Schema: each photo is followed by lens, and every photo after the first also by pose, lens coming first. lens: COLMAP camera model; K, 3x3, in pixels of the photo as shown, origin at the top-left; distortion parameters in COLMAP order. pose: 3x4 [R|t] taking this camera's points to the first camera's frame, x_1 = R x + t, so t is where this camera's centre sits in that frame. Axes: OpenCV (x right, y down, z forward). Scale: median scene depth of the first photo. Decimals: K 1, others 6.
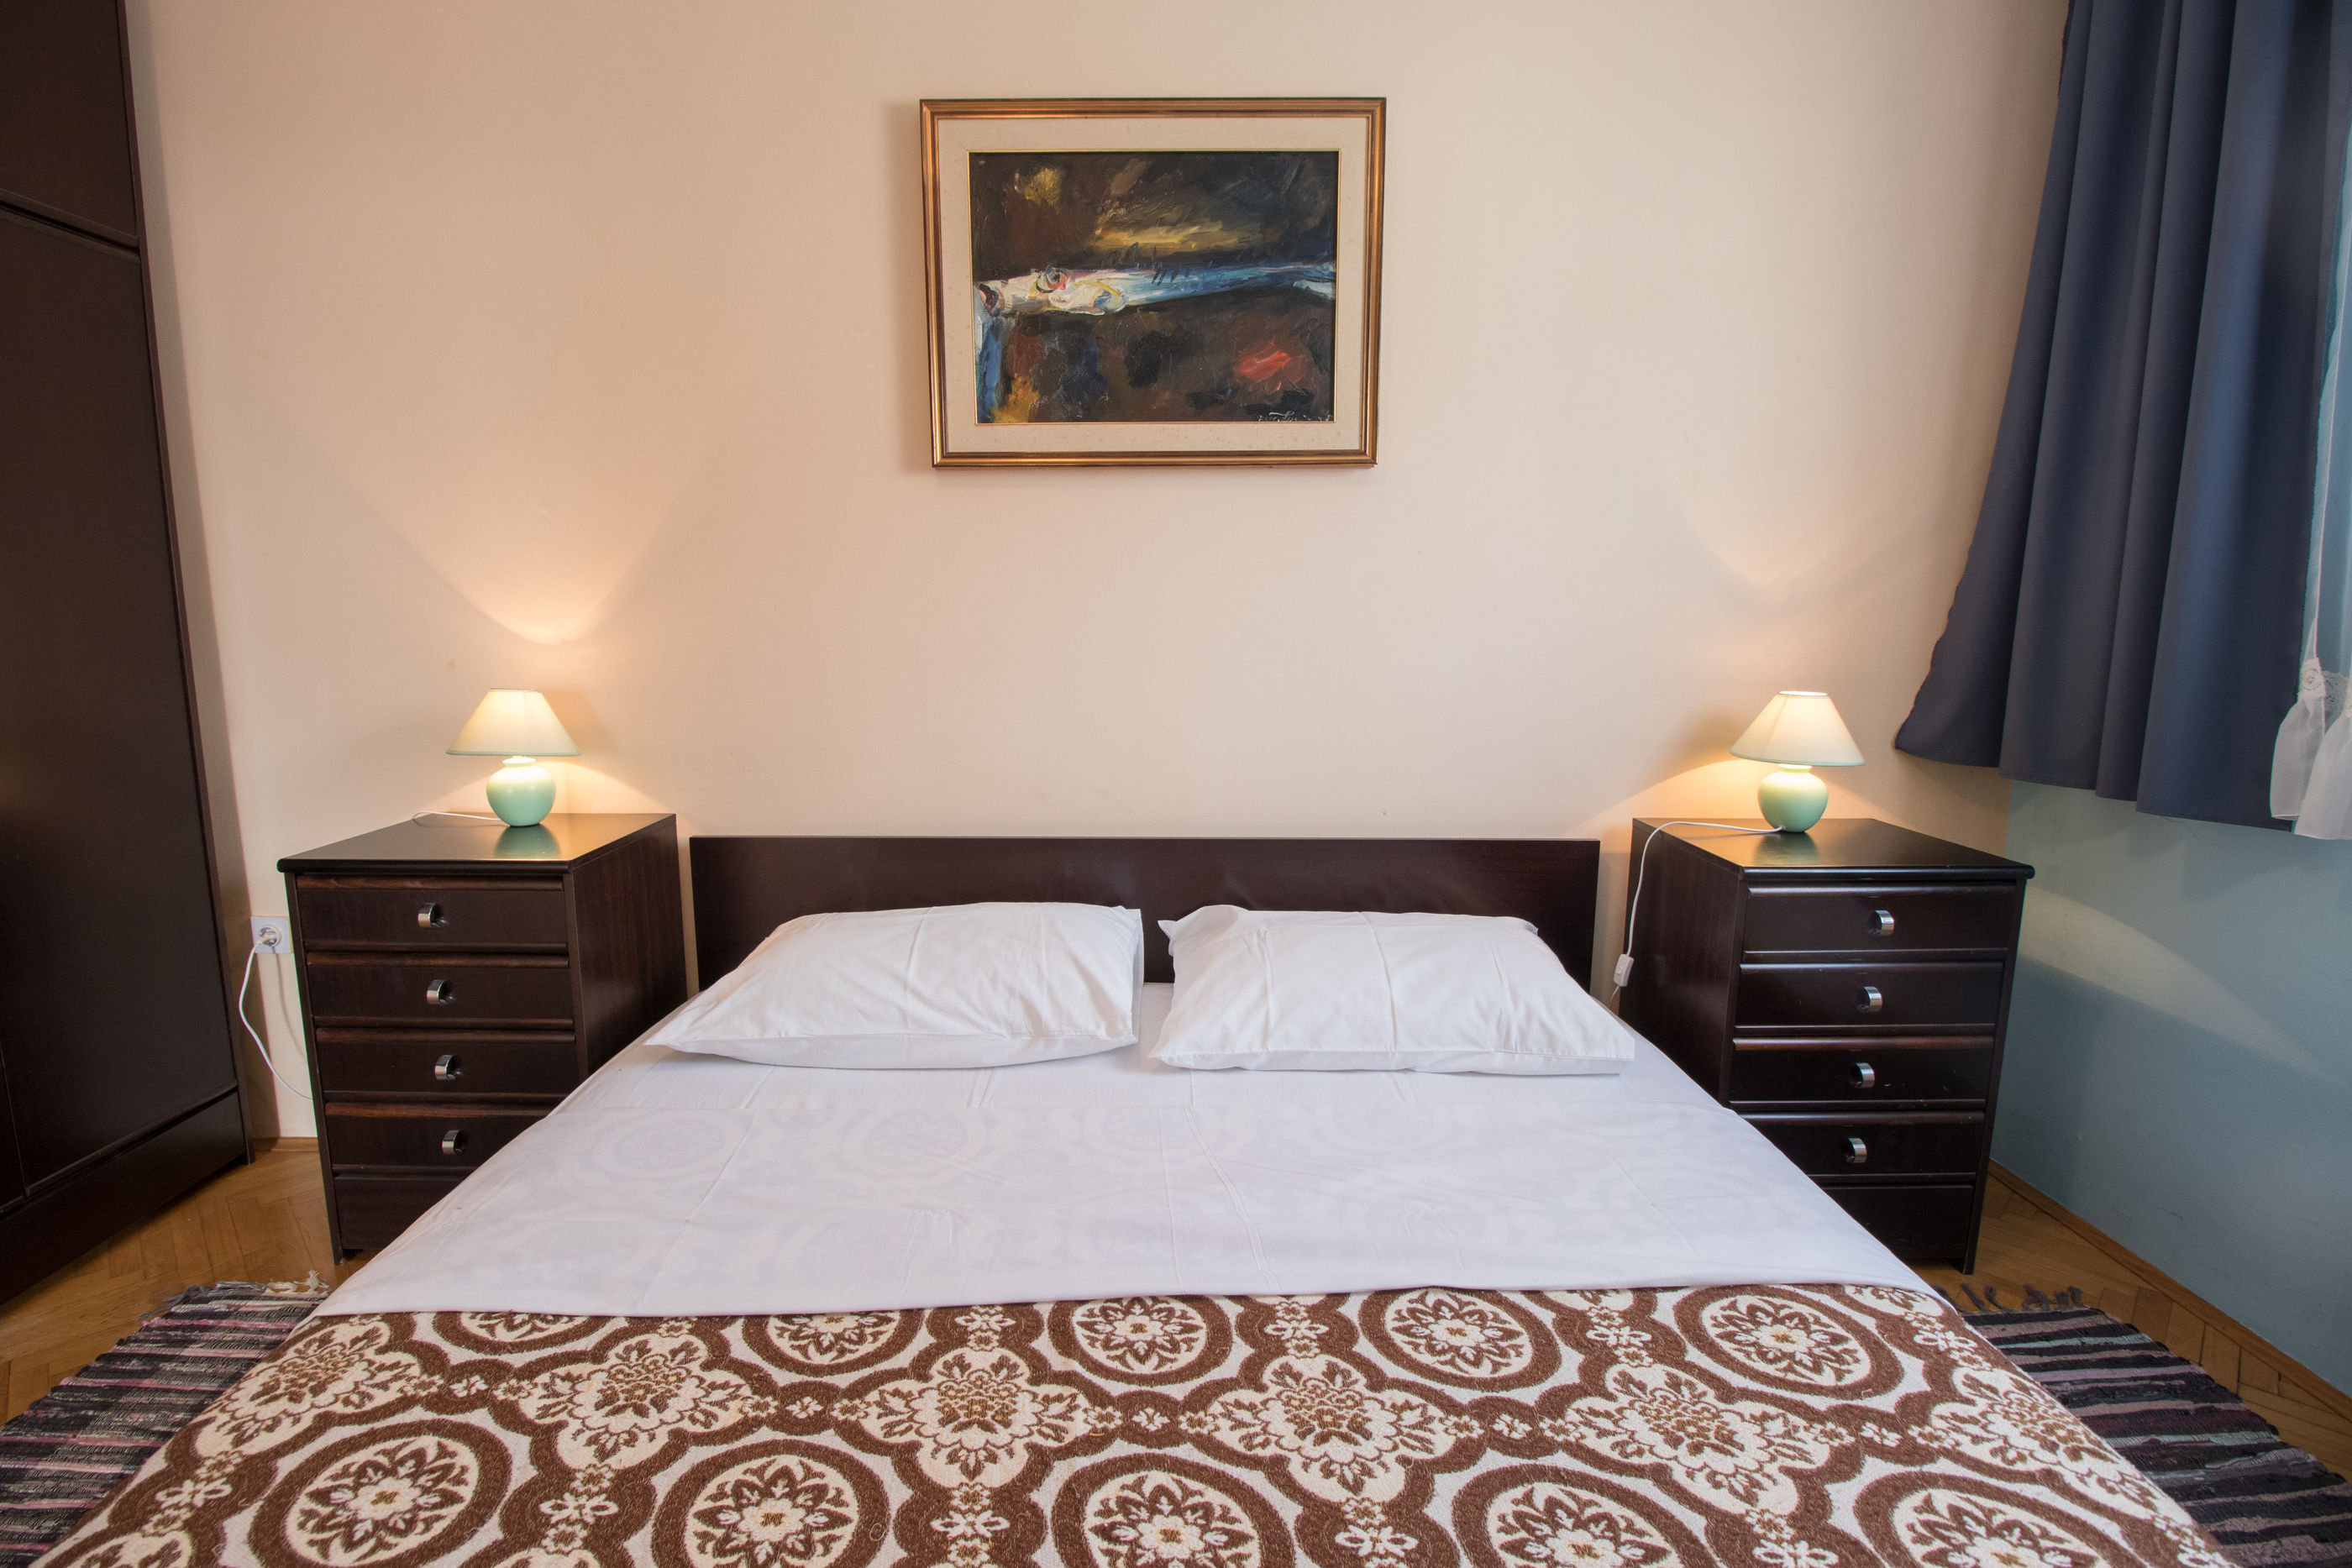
lens RADIAL K [[1098.5, 0, 1139.0], [0, 1098.5, 776.4], [0, 0, 1]] dist [0.001088, -0.015438]
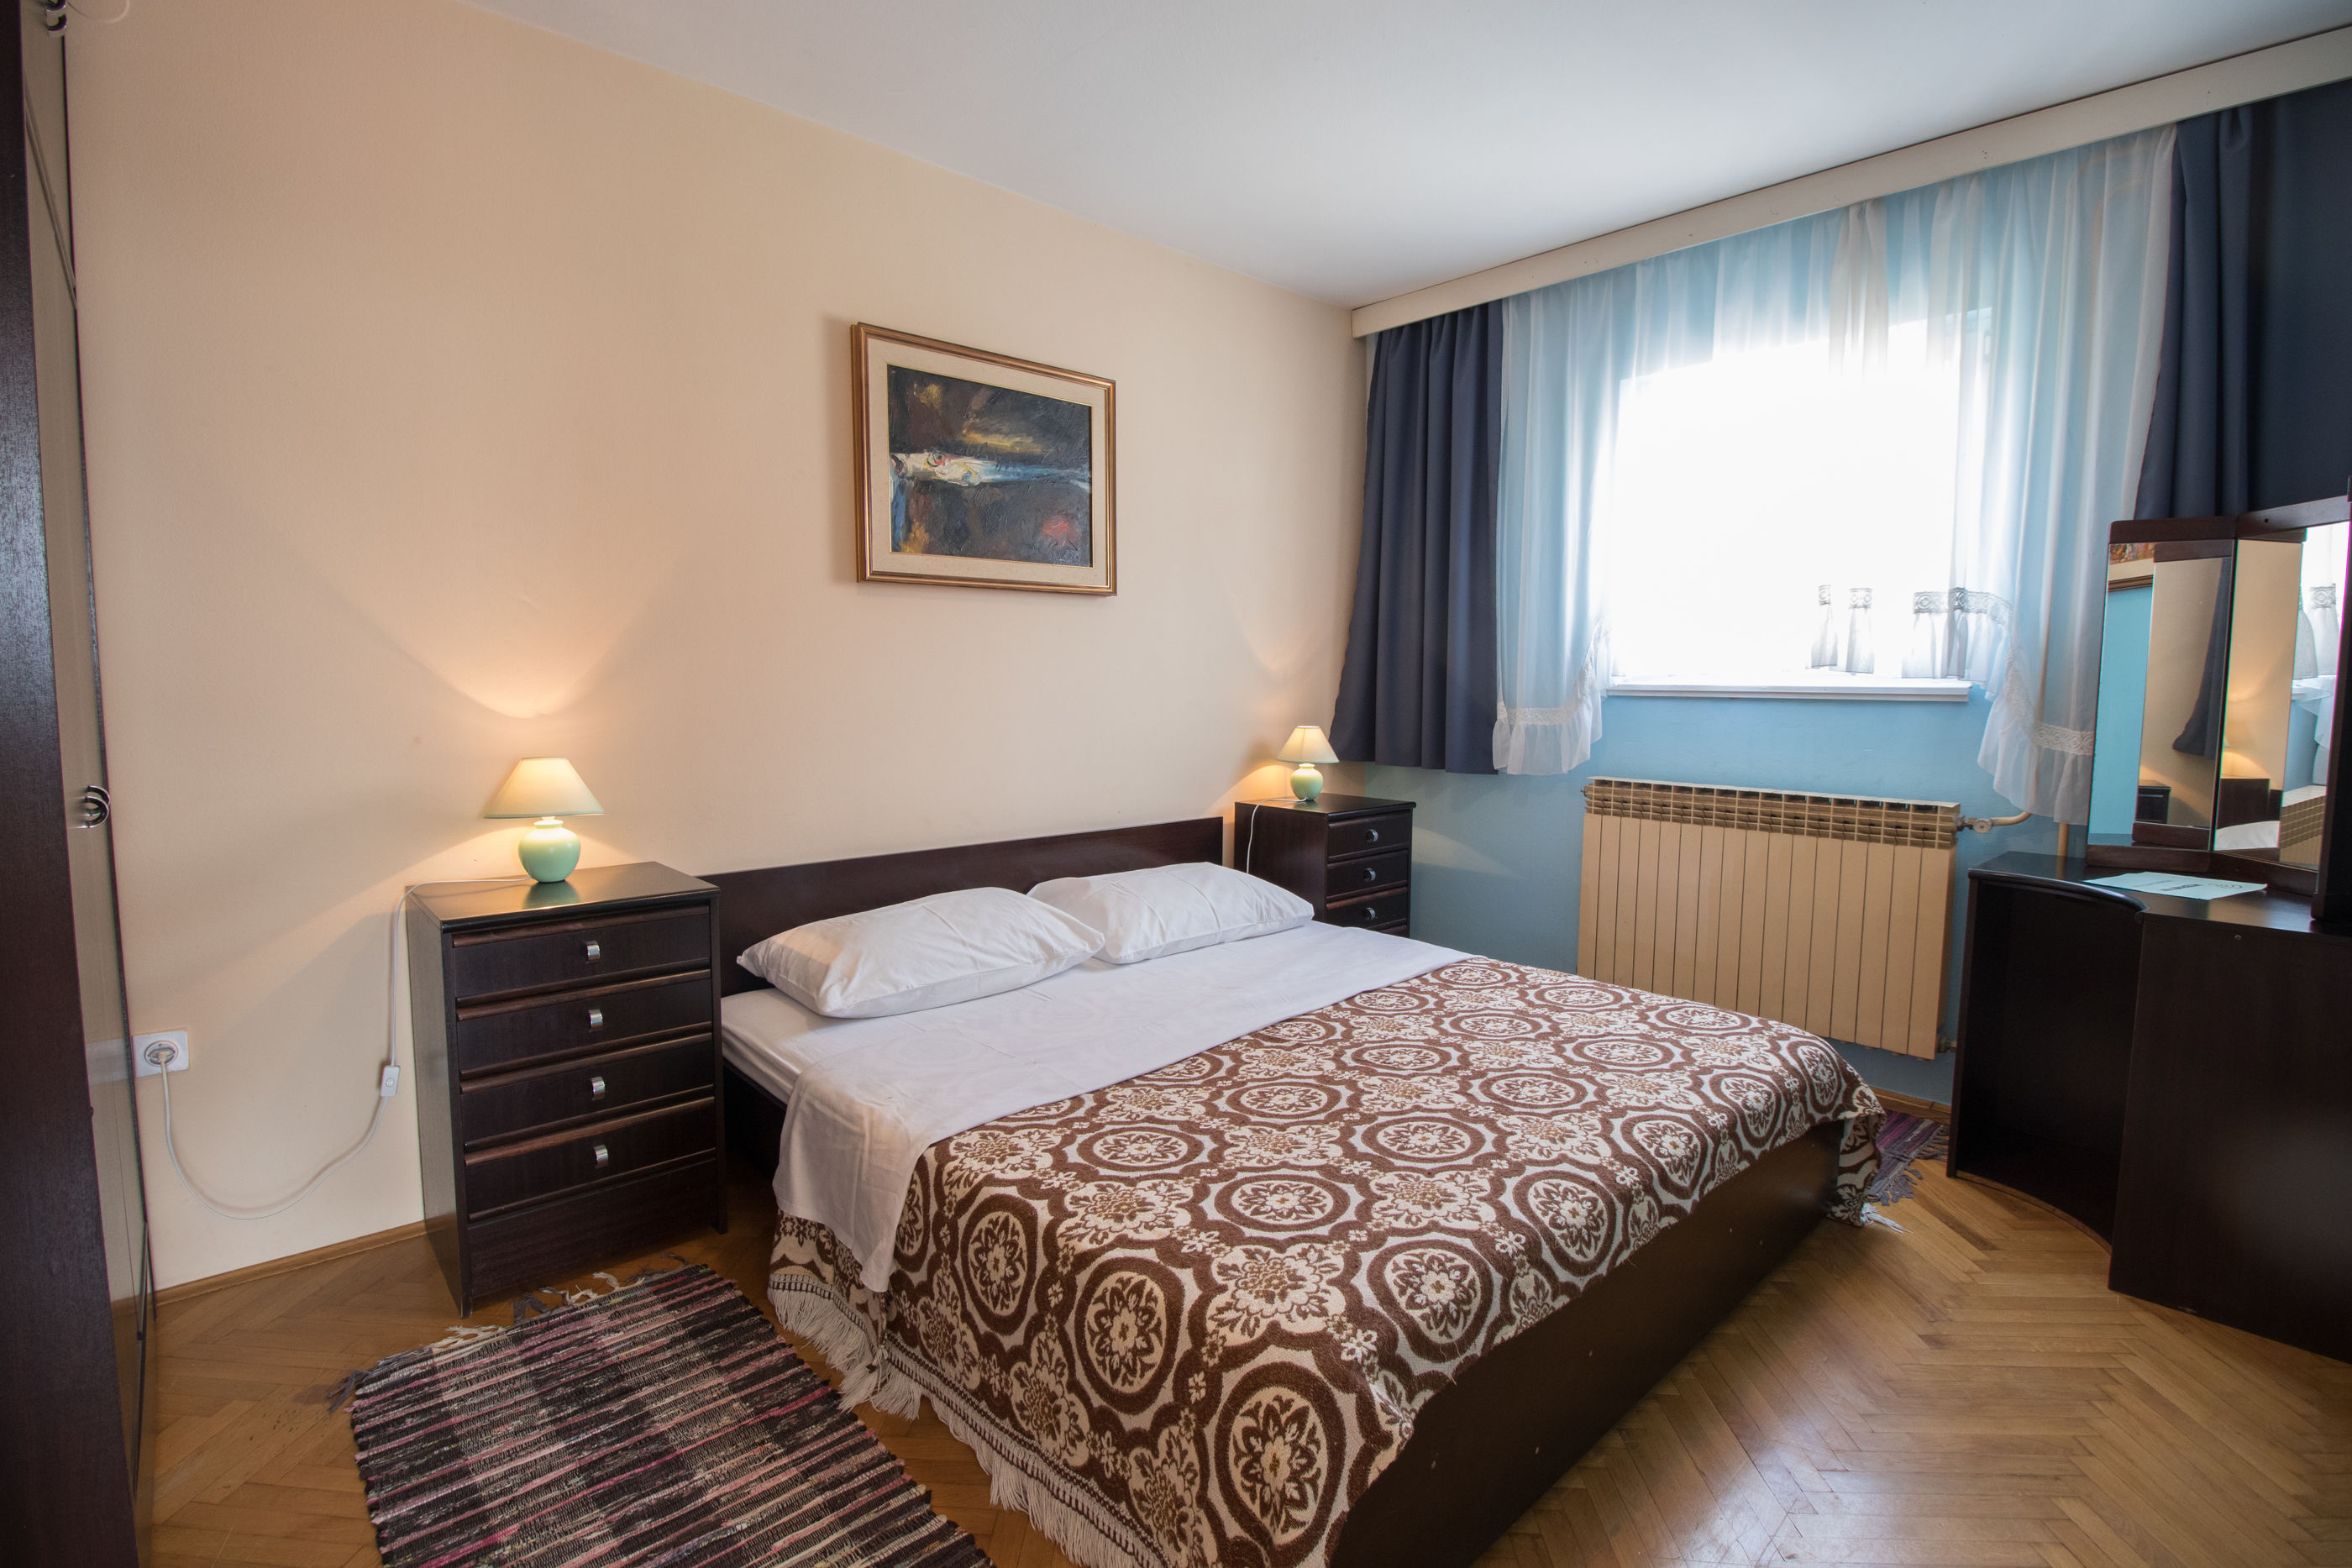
lens RADIAL K [[1098.5, 0, 1139.0], [0, 1098.5, 776.4], [0, 0, 1]] dist [0.001088, -0.015438]
pose [[0.746434, -0.058440, 0.662889, -0.878026], [0.102165, 0.994391, -0.027376, 0.031628], [-0.657570, 0.088158, 0.748217, -0.224624]]
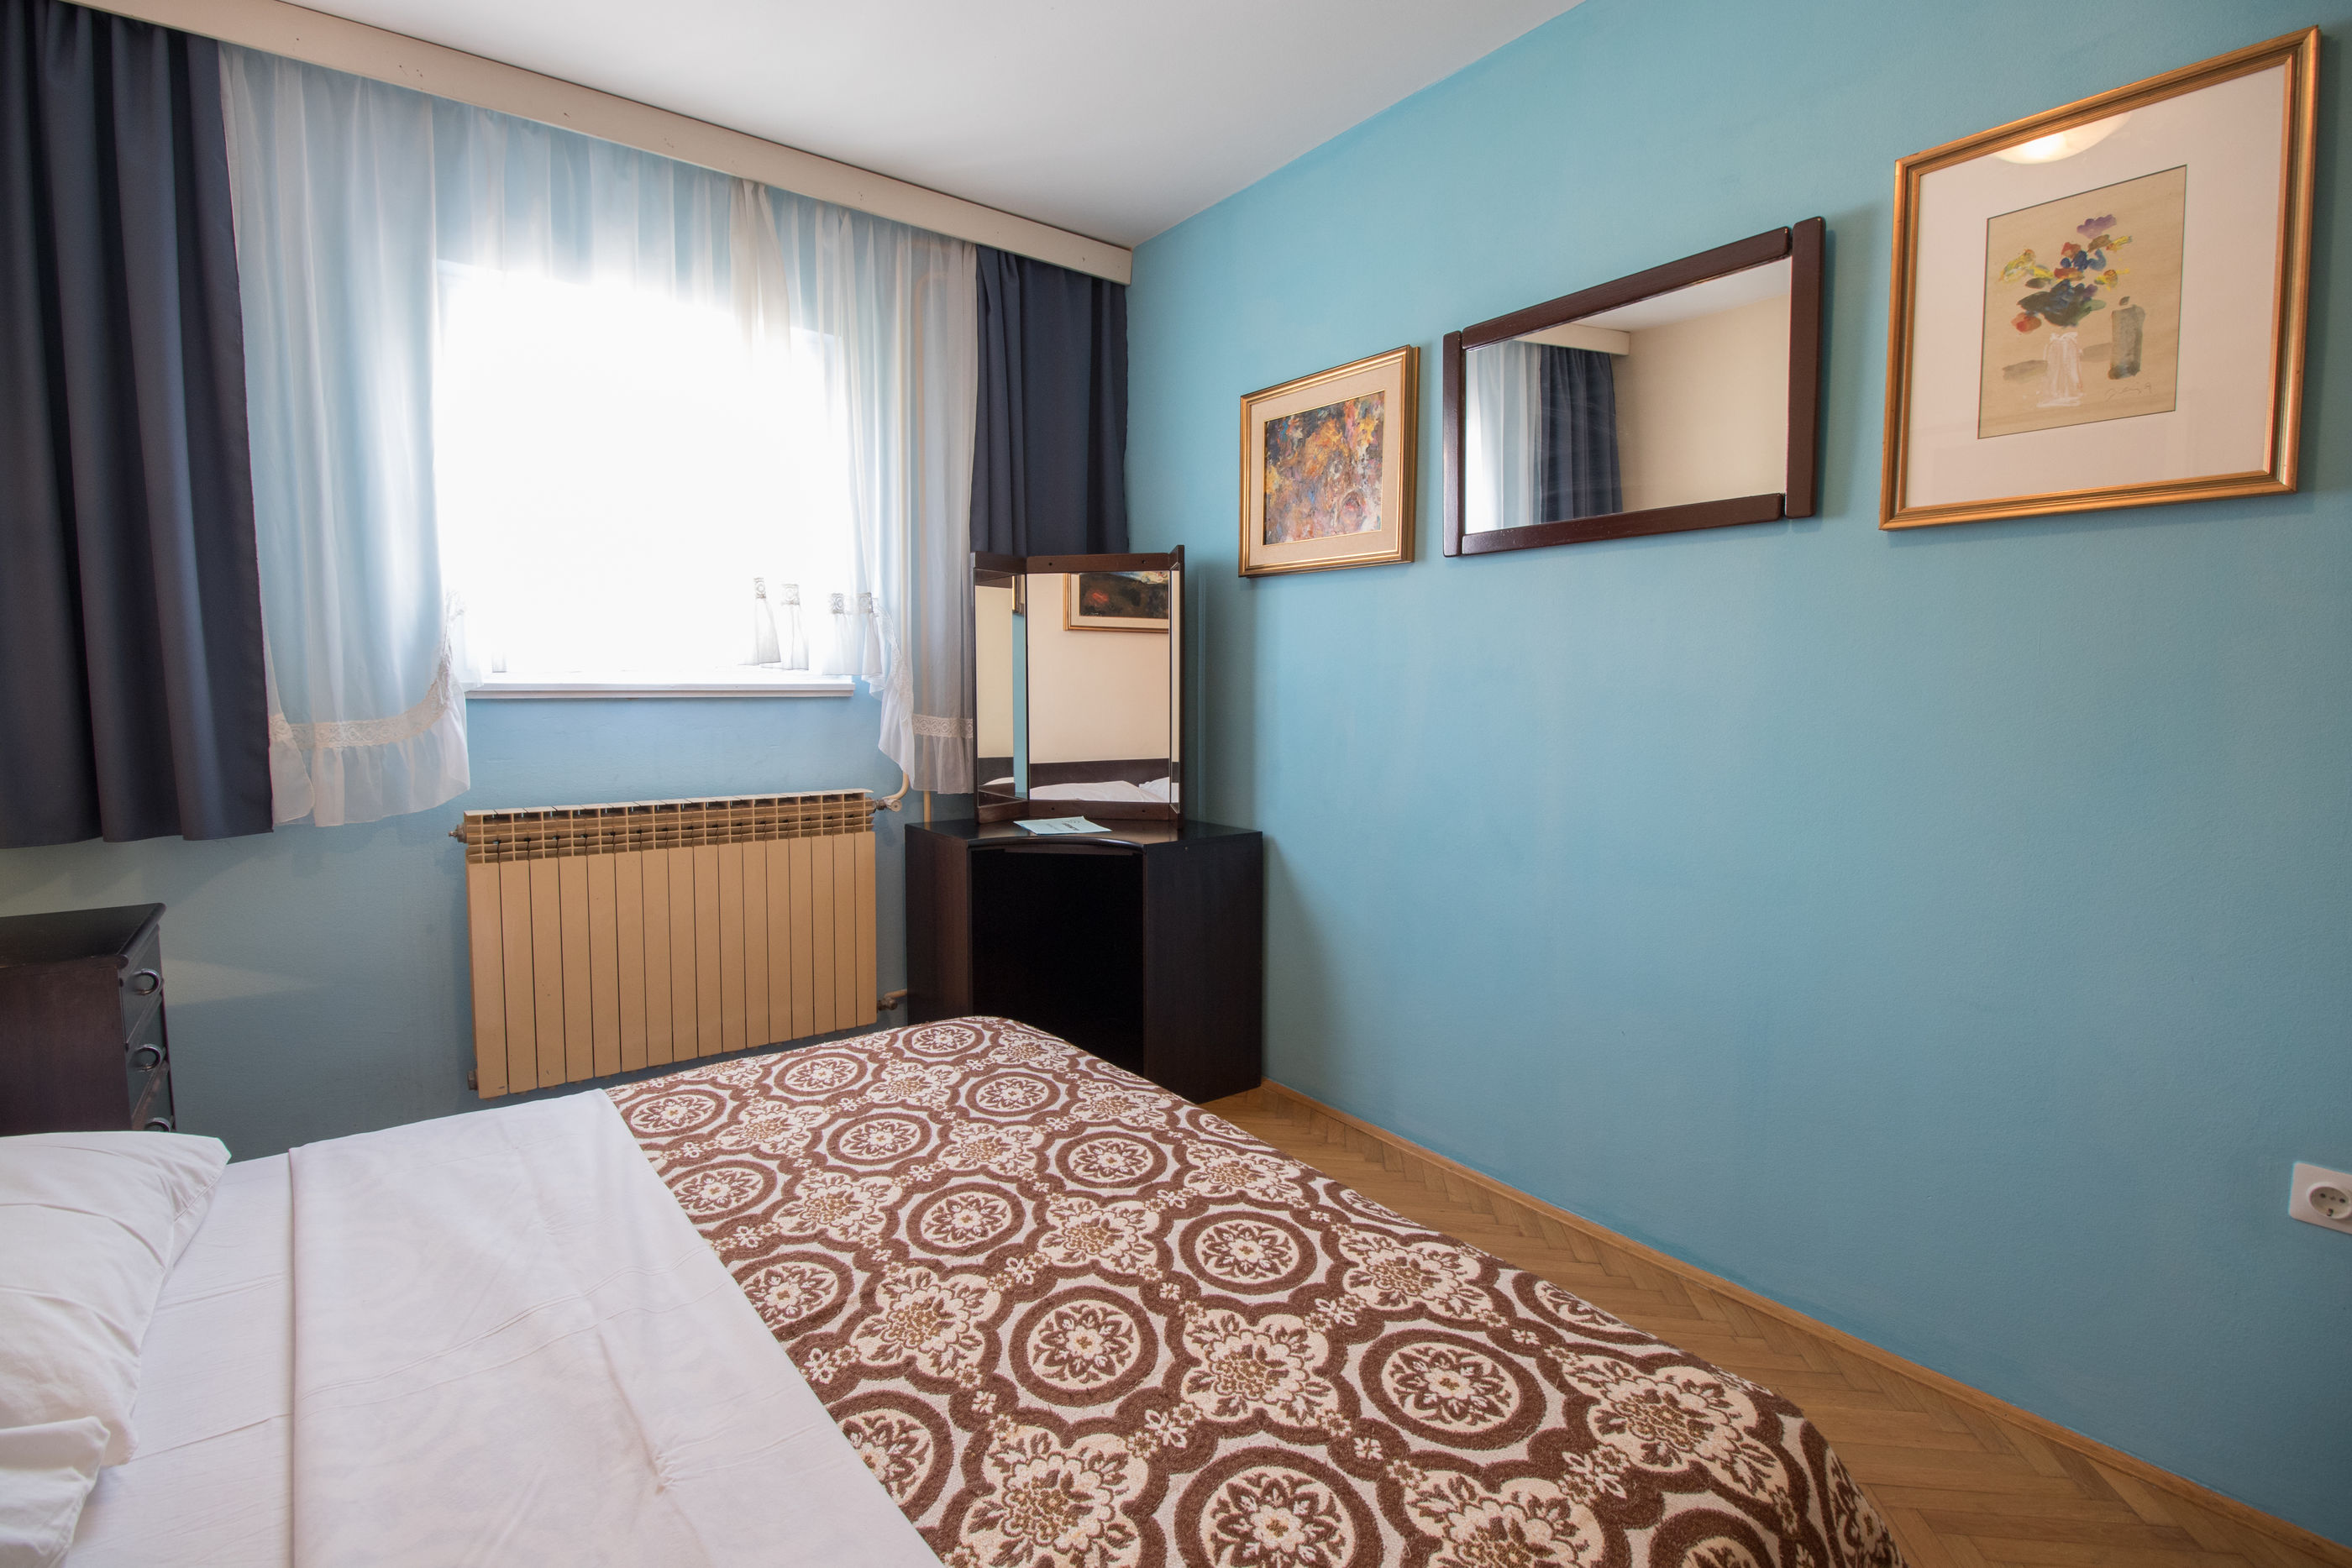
lens RADIAL K [[1082.4, 0, 1168.3], [0, 1082.4, 781.4], [0, 0, 1]] dist [0.000086, -0.013349]
pose [[-0.612975, -0.079691, 0.786073, -0.635930], [0.119270, 0.974167, 0.191766, -0.118314], [-0.781048, 0.211303, -0.587635, 0.703324]]
